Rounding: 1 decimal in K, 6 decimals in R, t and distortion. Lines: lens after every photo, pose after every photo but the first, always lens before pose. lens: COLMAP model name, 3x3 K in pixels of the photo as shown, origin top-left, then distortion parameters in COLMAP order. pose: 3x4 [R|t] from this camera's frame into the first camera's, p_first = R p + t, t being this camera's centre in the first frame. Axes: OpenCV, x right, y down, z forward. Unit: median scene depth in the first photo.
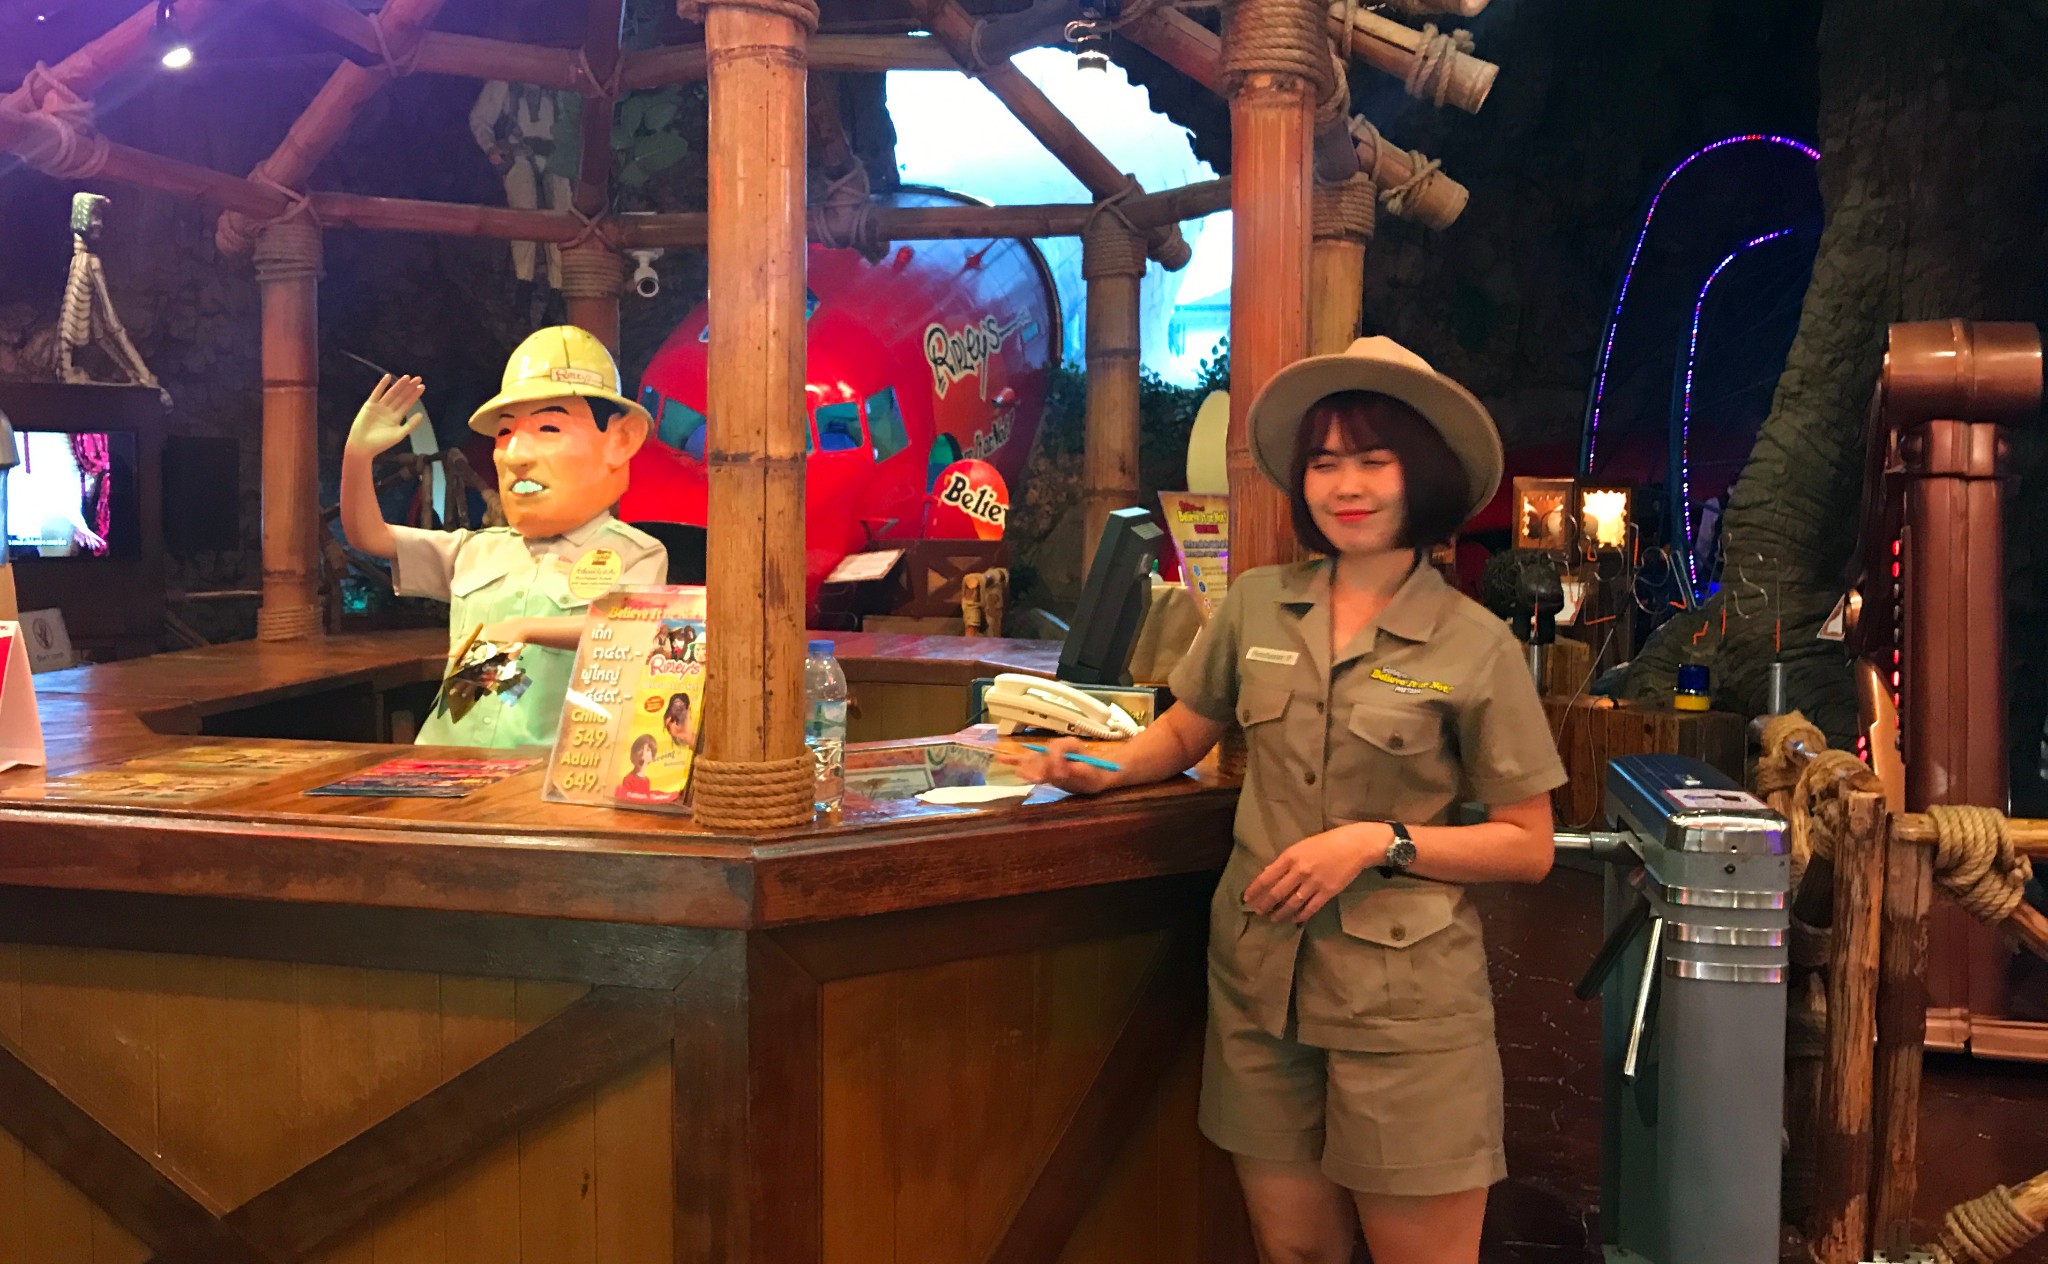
lens RADIAL K [[1666.1, 0, 1022.2], [0, 1666.1, 629.1], [0, 0, 1]] dist [-0.071091, -0.001598]
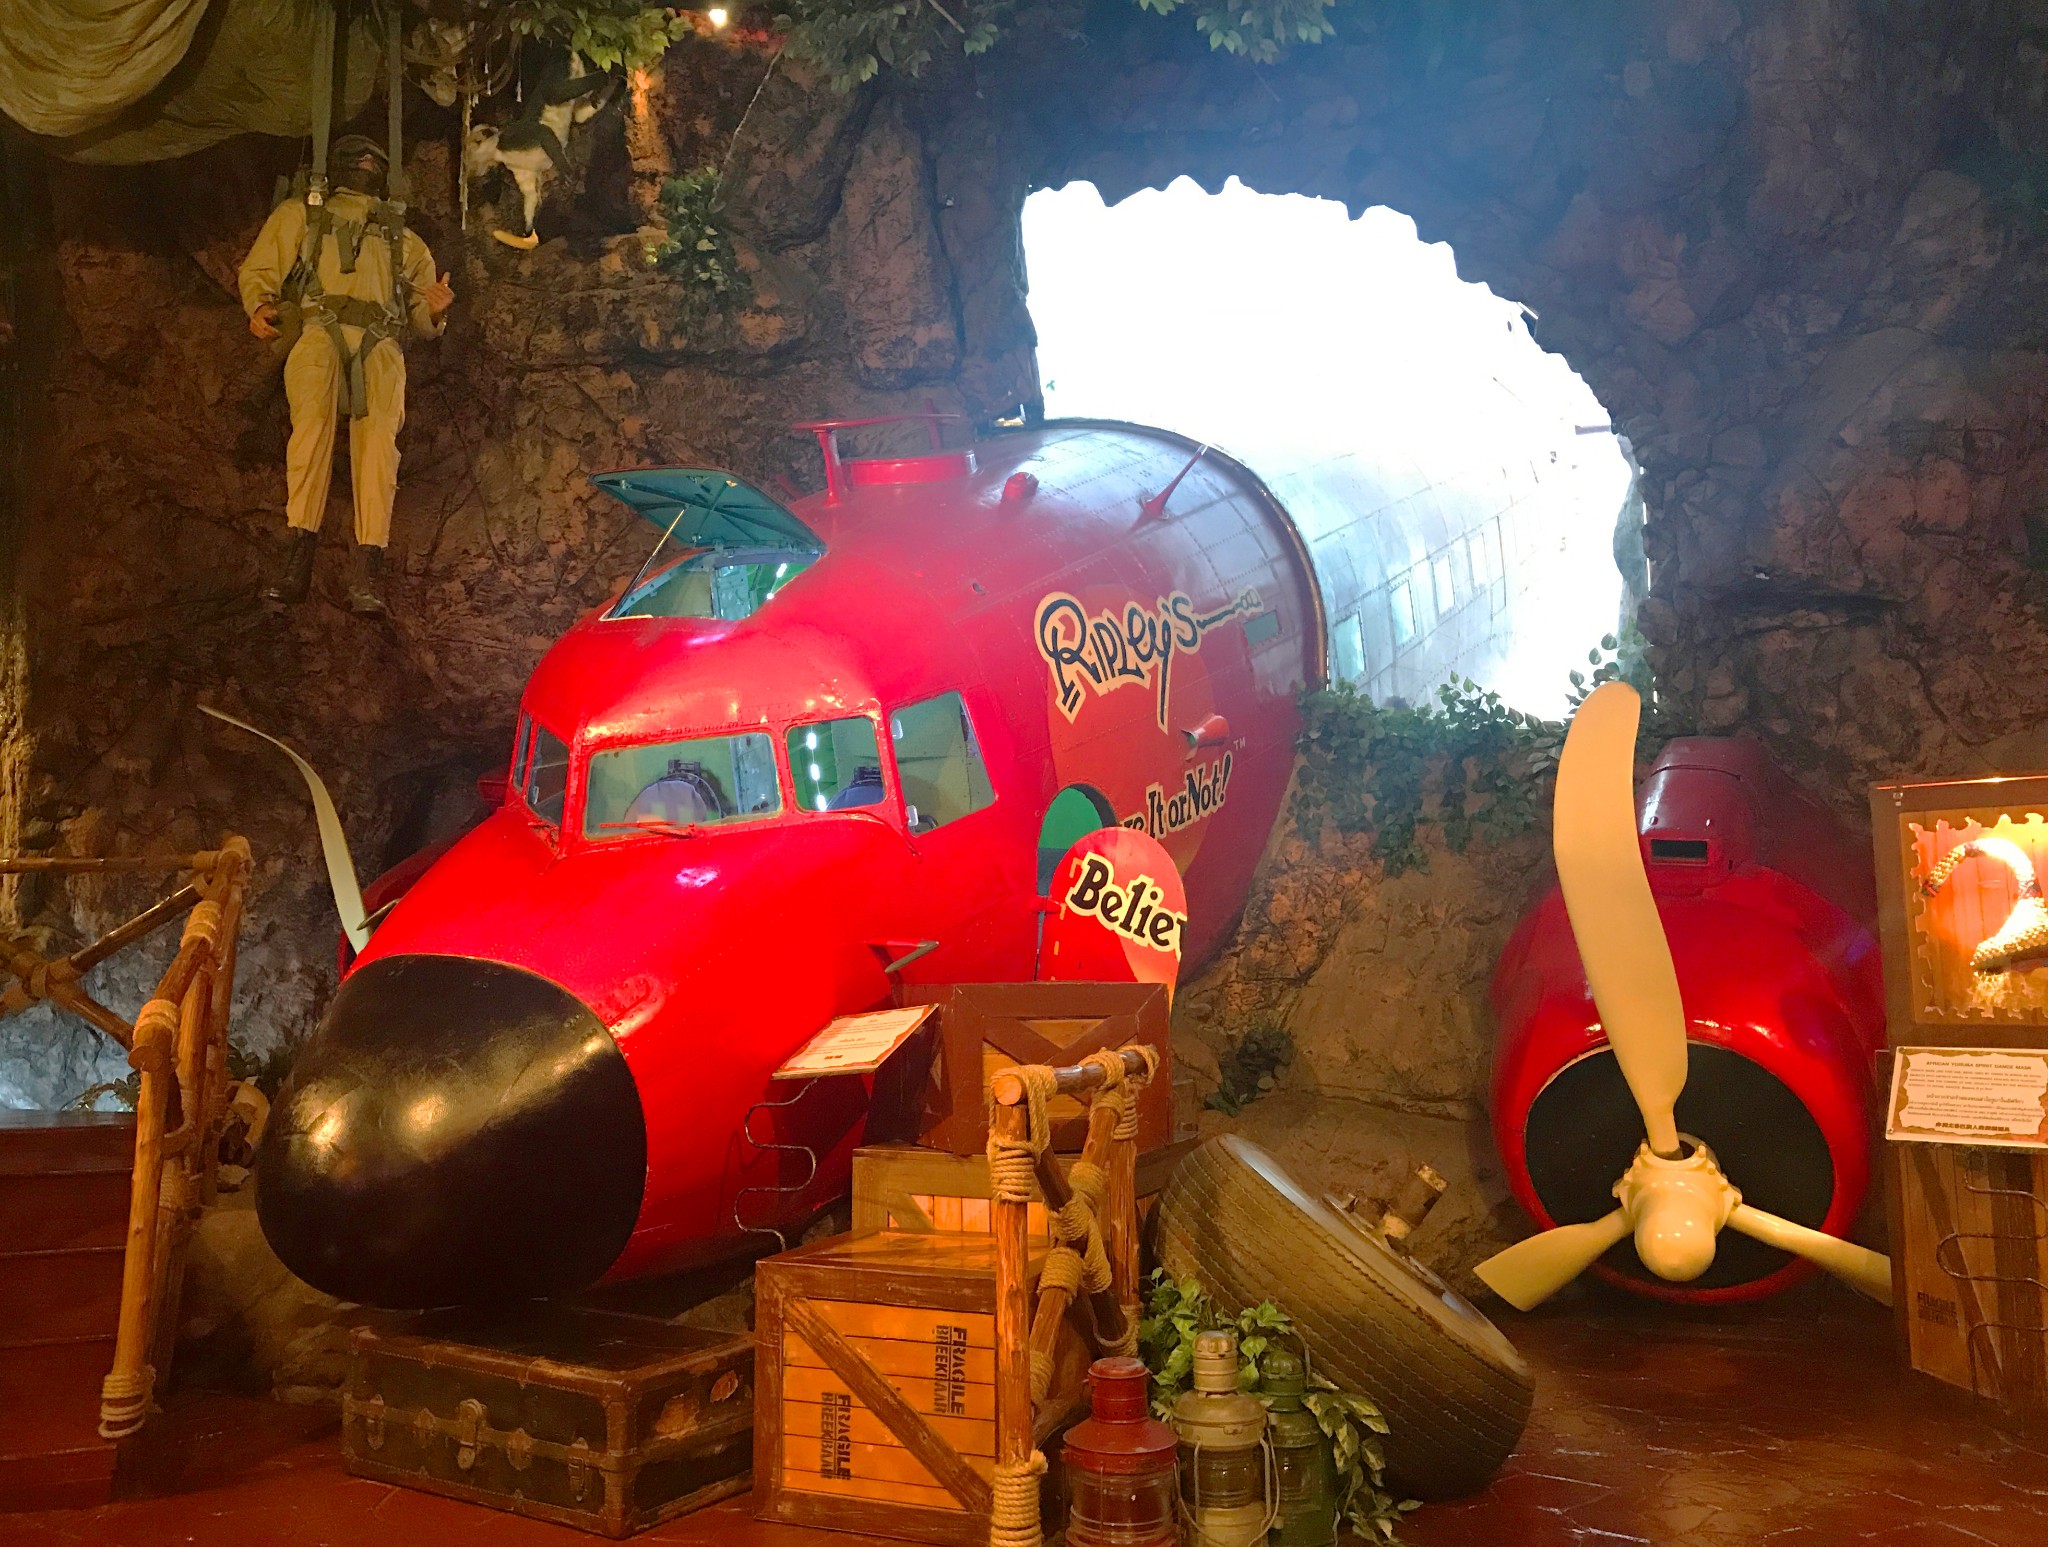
lens RADIAL K [[1680.4, 0, 1029.0], [0, 1680.4, 728.5], [0, 0, 1]] dist [0.042067, -0.013927]
pose [[0.976268, -0.048751, -0.211009, 0.051307], [0.004084, 0.978305, -0.207129, -0.020975], [0.216529, 0.201352, 0.955287, 0.442155]]
